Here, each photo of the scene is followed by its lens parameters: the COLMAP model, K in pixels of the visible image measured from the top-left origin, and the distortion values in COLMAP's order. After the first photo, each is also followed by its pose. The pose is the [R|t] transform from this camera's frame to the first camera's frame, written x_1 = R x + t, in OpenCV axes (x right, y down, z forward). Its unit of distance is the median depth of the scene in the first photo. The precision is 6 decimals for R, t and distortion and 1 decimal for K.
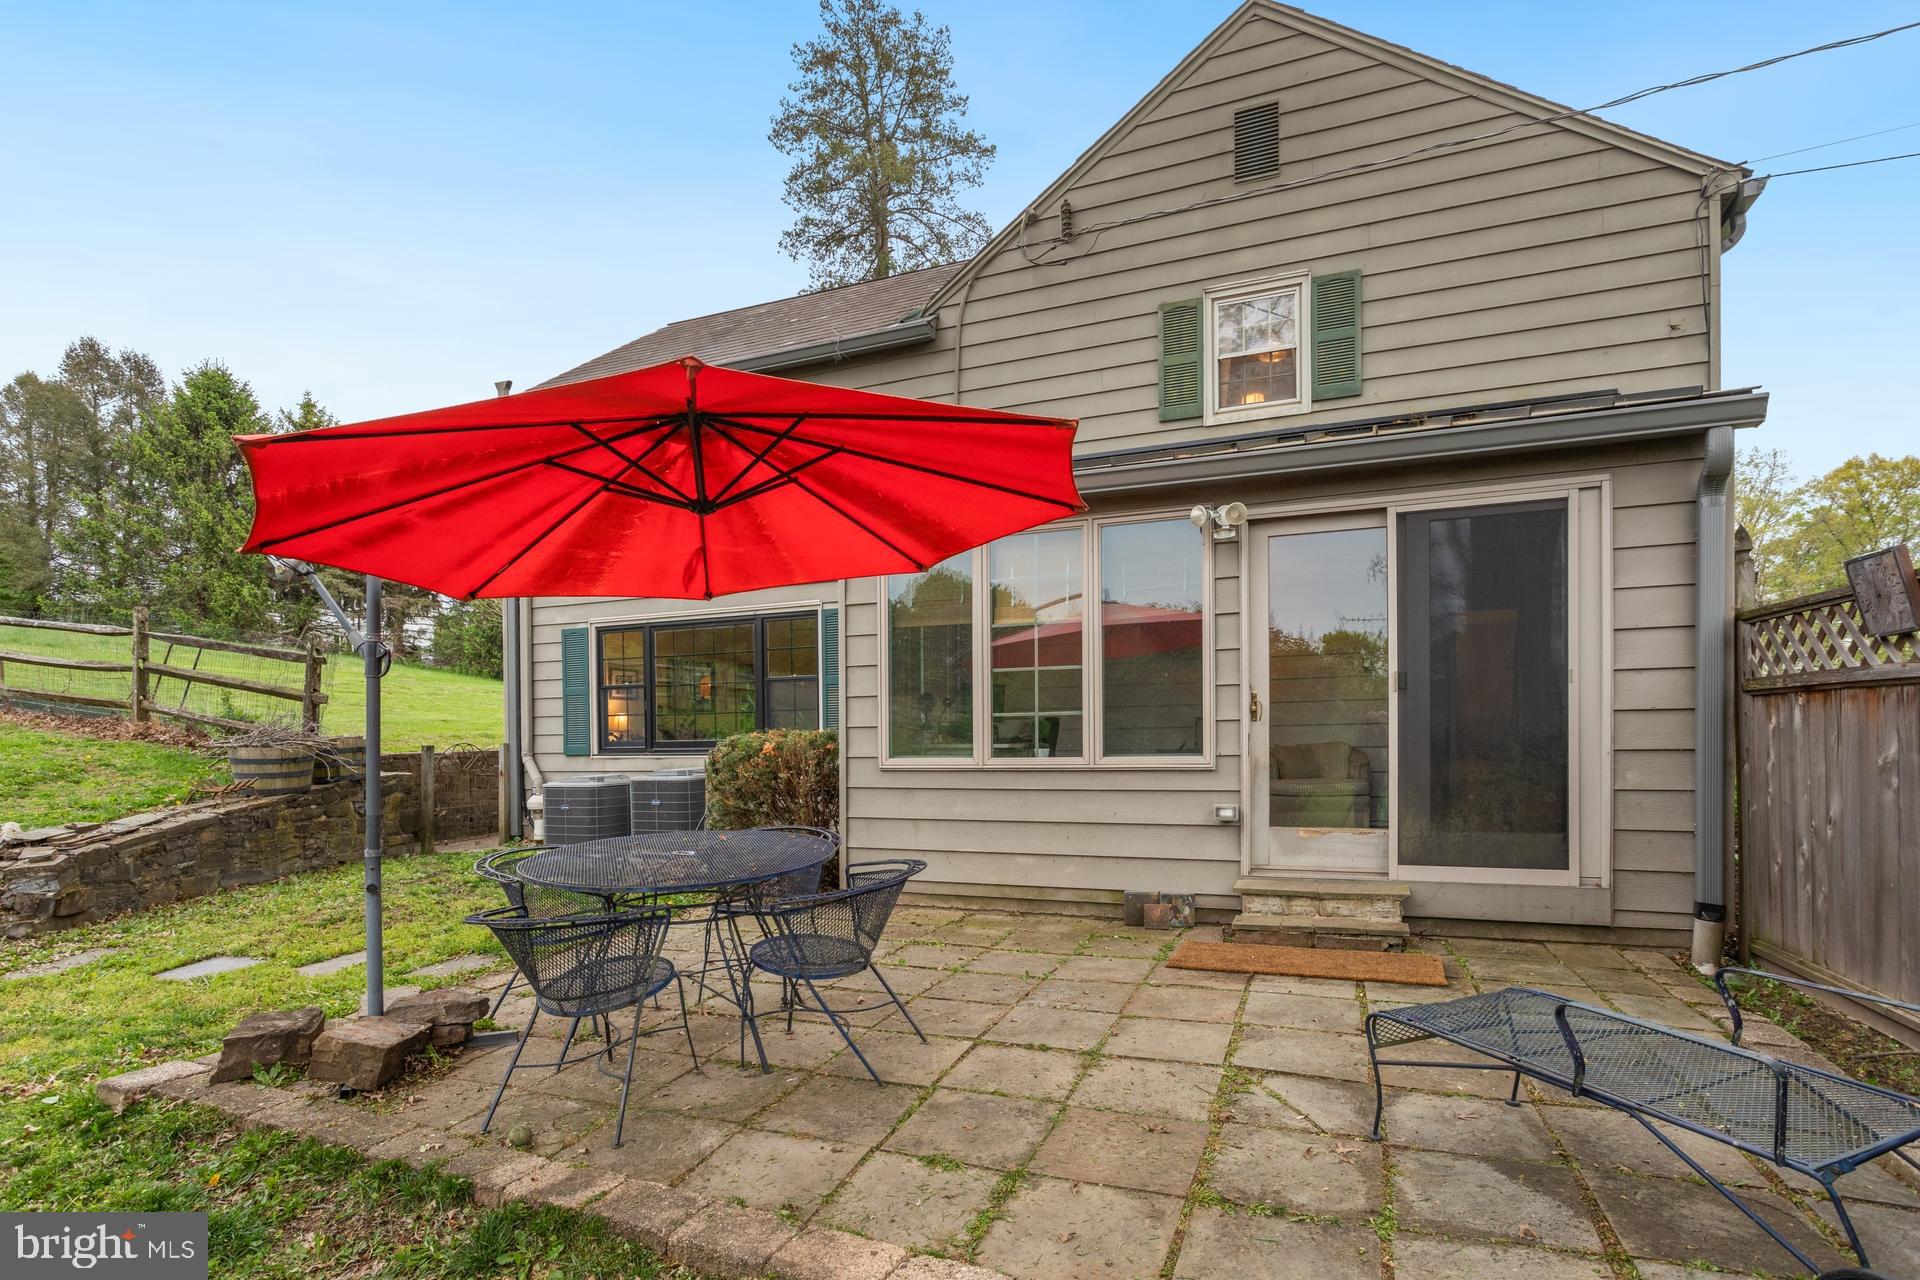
lens RADIAL K [[1007.5, 0, 953.6], [0, 1007.5, 710.3], [0, 0, 1]] dist [-0.000942, 0.000164]
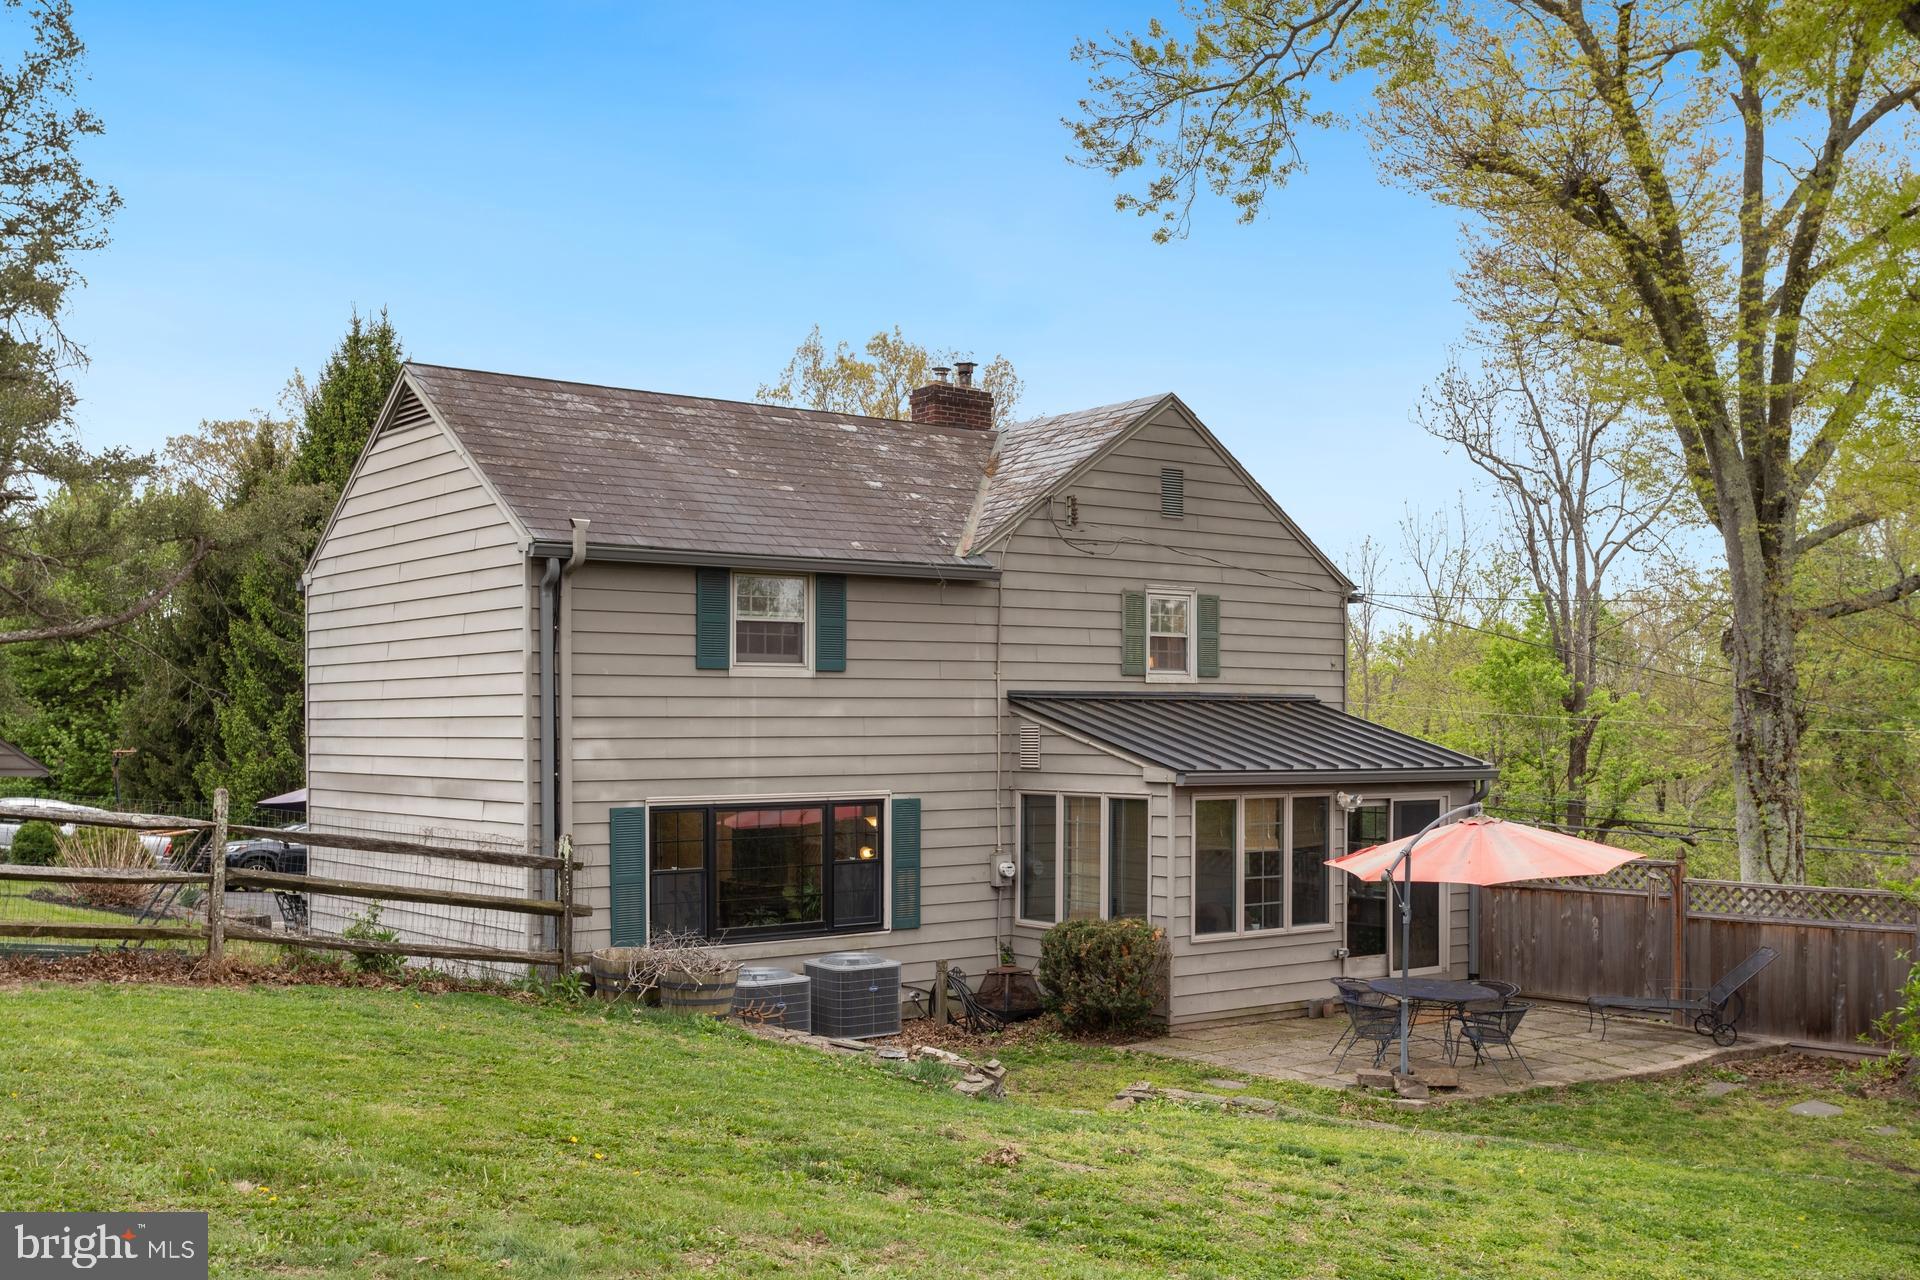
lens RADIAL K [[1954.5, 0, 960.0], [0, 1954.5, 640.0], [0, 0, 1]] dist [-0.011815, -0.003906]
pose [[0.494987, 0.064456, 0.866506, -2.347746], [-0.016742, 0.997767, -0.064656, -0.166368], [-0.868739, 0.017497, 0.494961, -0.134757]]
